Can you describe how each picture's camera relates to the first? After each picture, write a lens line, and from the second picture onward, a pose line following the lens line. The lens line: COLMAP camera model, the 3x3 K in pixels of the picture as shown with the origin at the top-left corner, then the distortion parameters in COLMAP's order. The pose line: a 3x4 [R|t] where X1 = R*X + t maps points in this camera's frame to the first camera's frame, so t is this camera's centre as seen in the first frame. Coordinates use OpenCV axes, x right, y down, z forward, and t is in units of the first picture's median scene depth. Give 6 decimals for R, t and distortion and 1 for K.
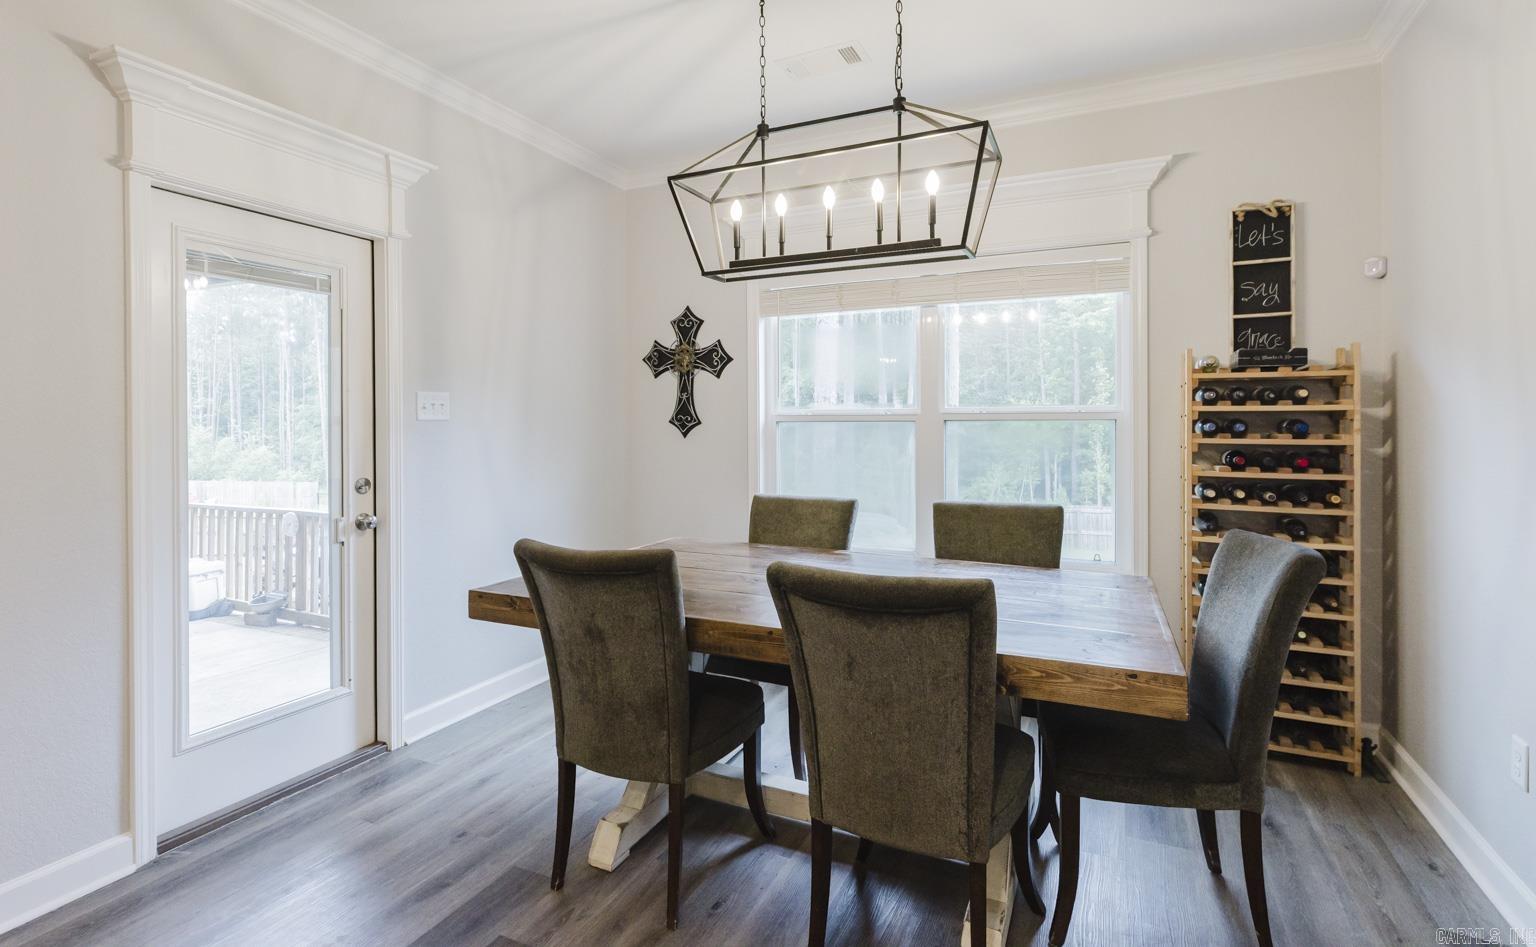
lens RADIAL K [[742.6, 0, 758.5], [0, 742.6, 427.4], [0, 0, 1]] dist [0.016779, -0.000057]
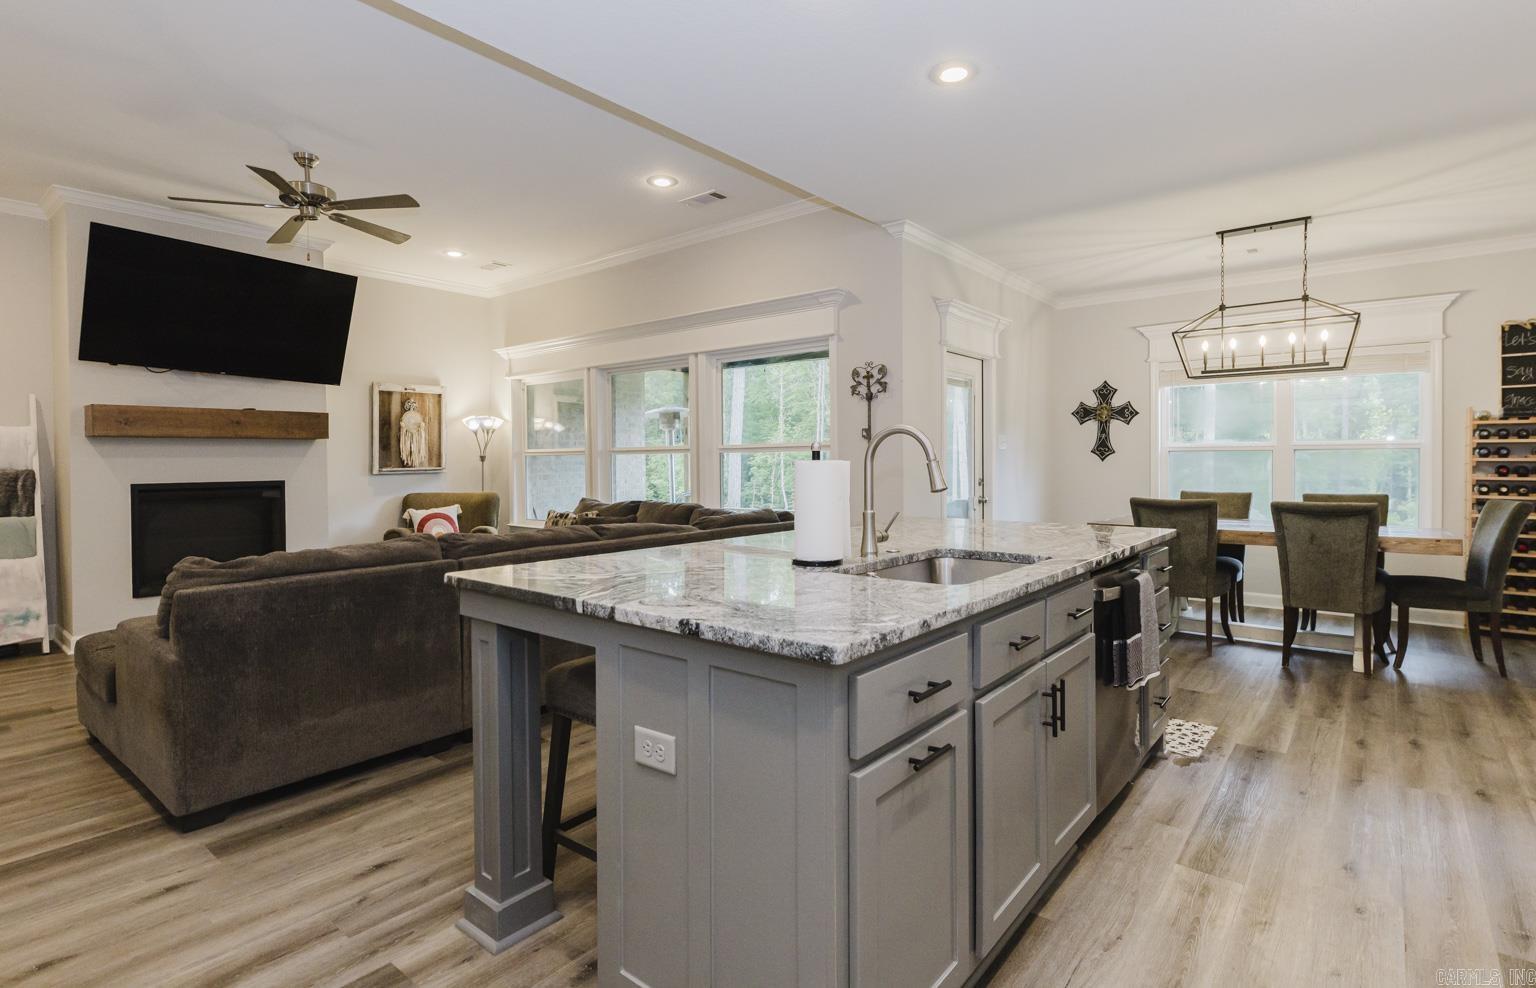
lens RADIAL K [[746.6, 0, 776.8], [0, 746.6, 468.7], [0, 0, 1]] dist [0.012189, -0.005758]
pose [[0.972077, 0.001733, -0.234654, -0.565893], [-0.000557, 0.999987, 0.005080, 0.030262], [0.234660, -0.004807, 0.972066, -1.048407]]
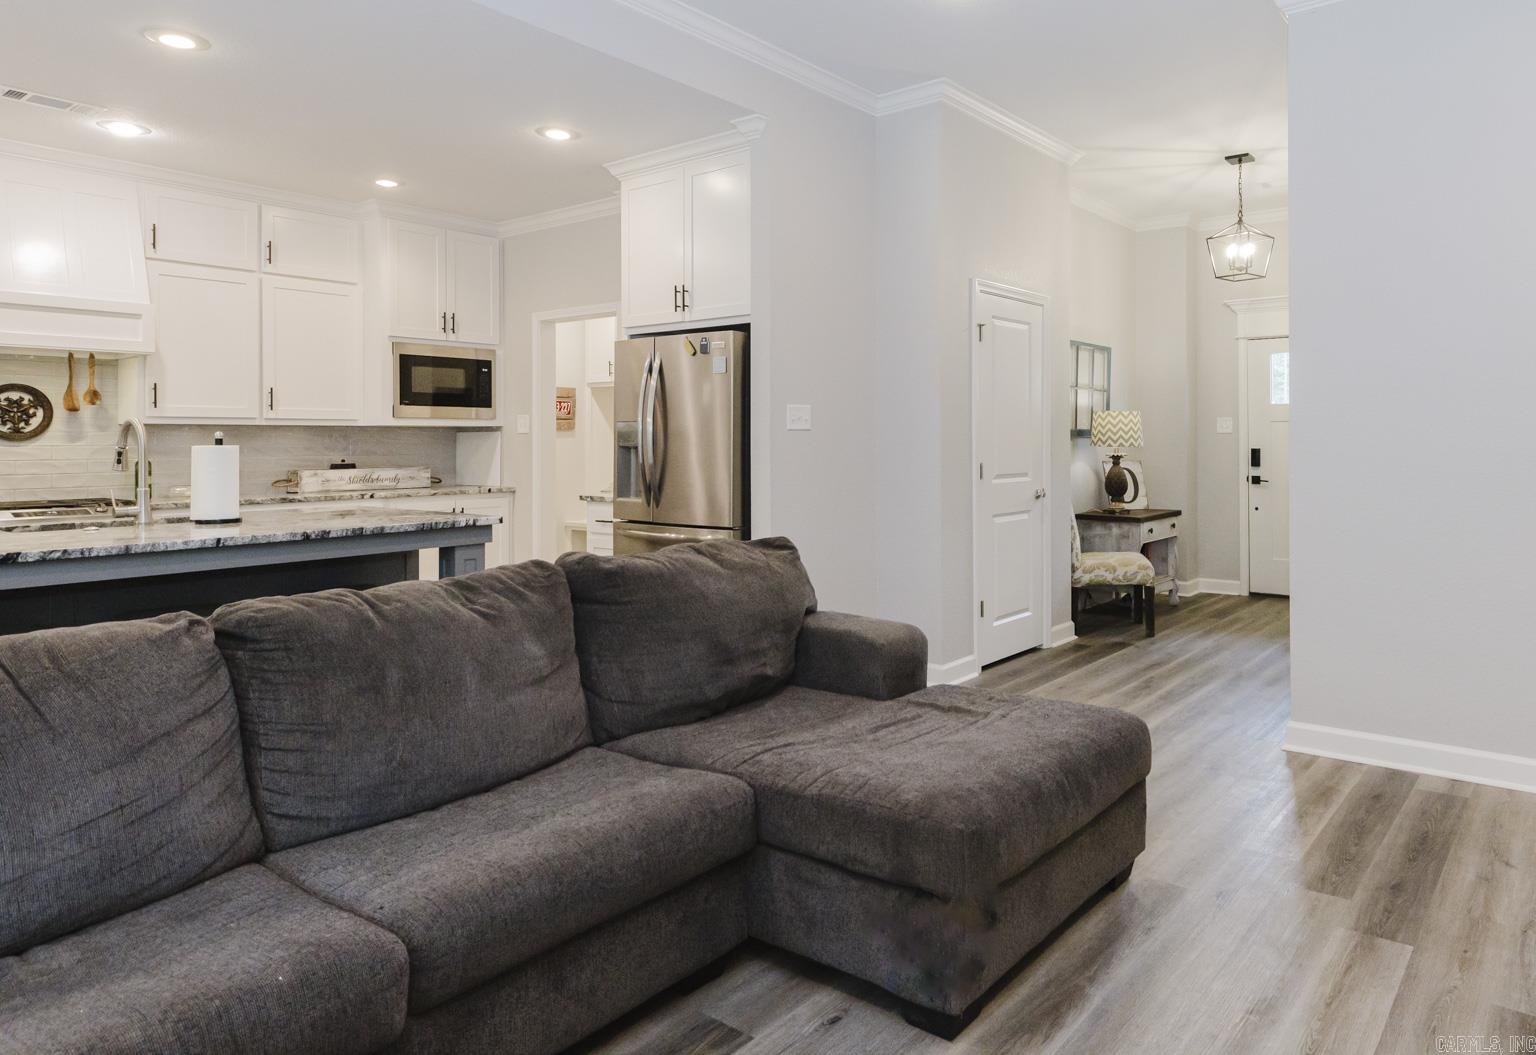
lens RADIAL K [[970.6, 0, 931.0], [0, 970.6, 434.7], [0, 0, 1]] dist [0.008671, -0.004610]
pose [[-0.987123, 0.009379, 0.159685, -1.791655], [0.009927, 0.999947, 0.002639, 0.017947], [-0.159652, 0.004190, -0.987164, 0.733852]]
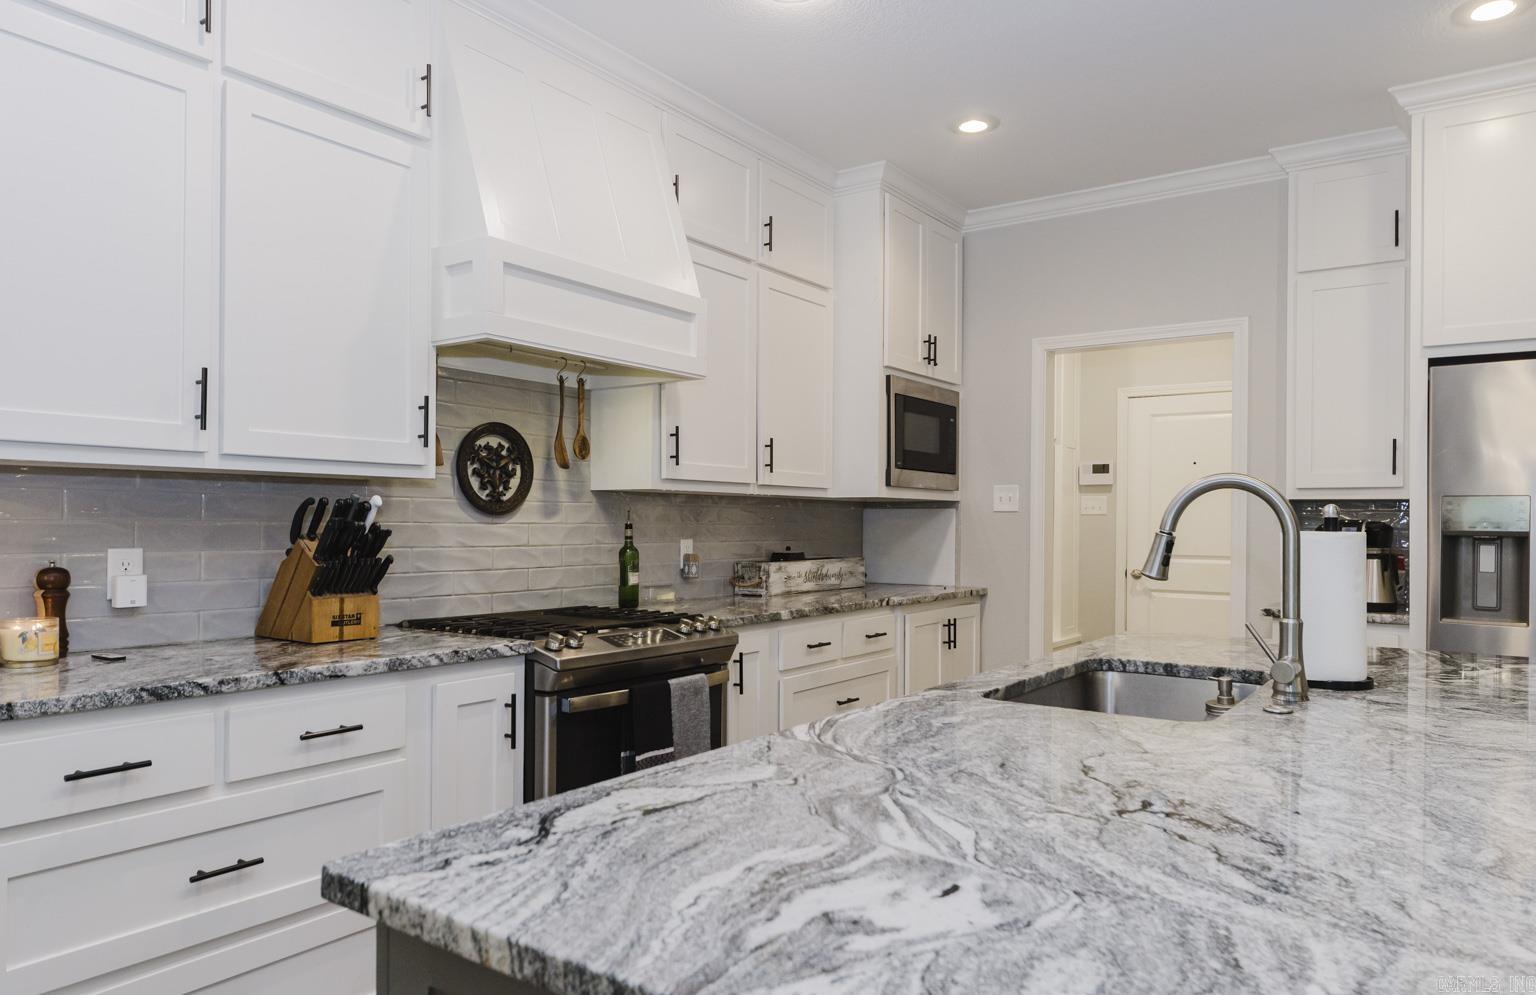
lens RADIAL K [[1008.5, 0, 795.6], [0, 1008.5, 519.3], [0, 0, 1]] dist [0.007742, 0.000079]
pose [[-0.987559, -0.002615, 0.157229, -0.462319], [-0.001806, 0.999984, 0.005290, 0.015957], [-0.157240, 0.004940, -0.987548, 0.344345]]
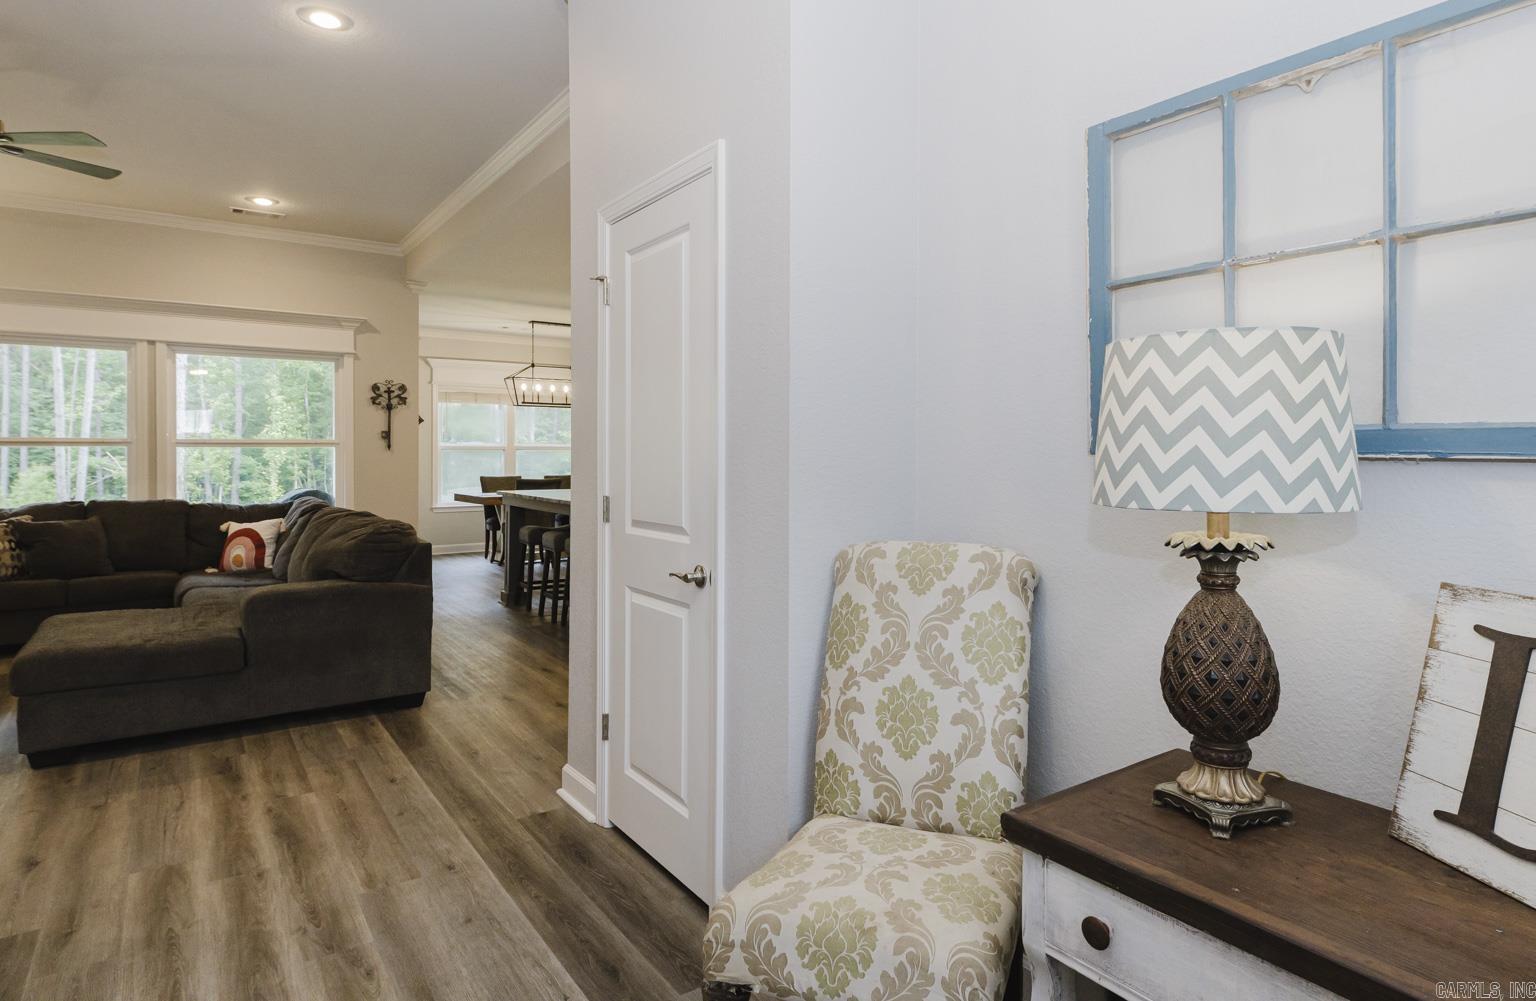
lens RADIAL K [[860.5, 0, 813.1], [0, 860.5, 452.7], [0, 0, 1]] dist [0.011779, -0.004742]
pose [[0.469802, 0.005189, 0.882757, -2.350616], [0.001673, 0.999976, -0.006769, 0.030642], [-0.882770, 0.004657, 0.469782, -1.637722]]
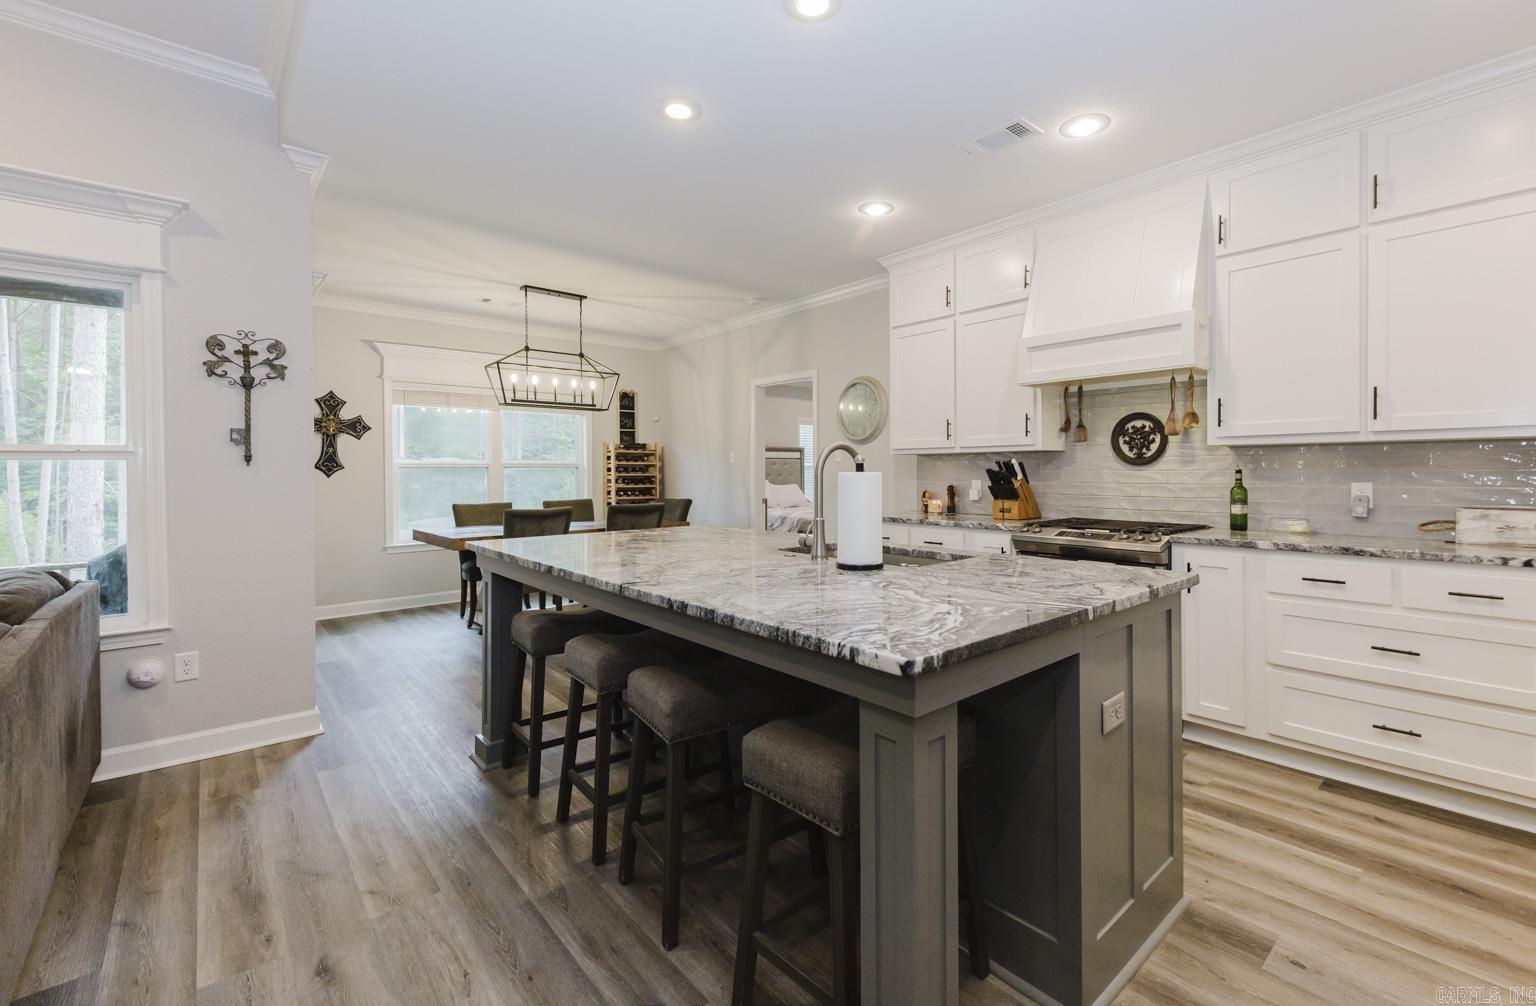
lens RADIAL K [[658.1, 0, 808.9], [0, 658.1, 475.5], [0, 0, 1]] dist [0.009560, -0.003466]
pose [[0.378560, -0.003689, 0.925569, -1.342421], [0.011842, 0.999930, -0.000858, 0.029879], [-0.925501, 0.011285, 0.378577, -0.557494]]
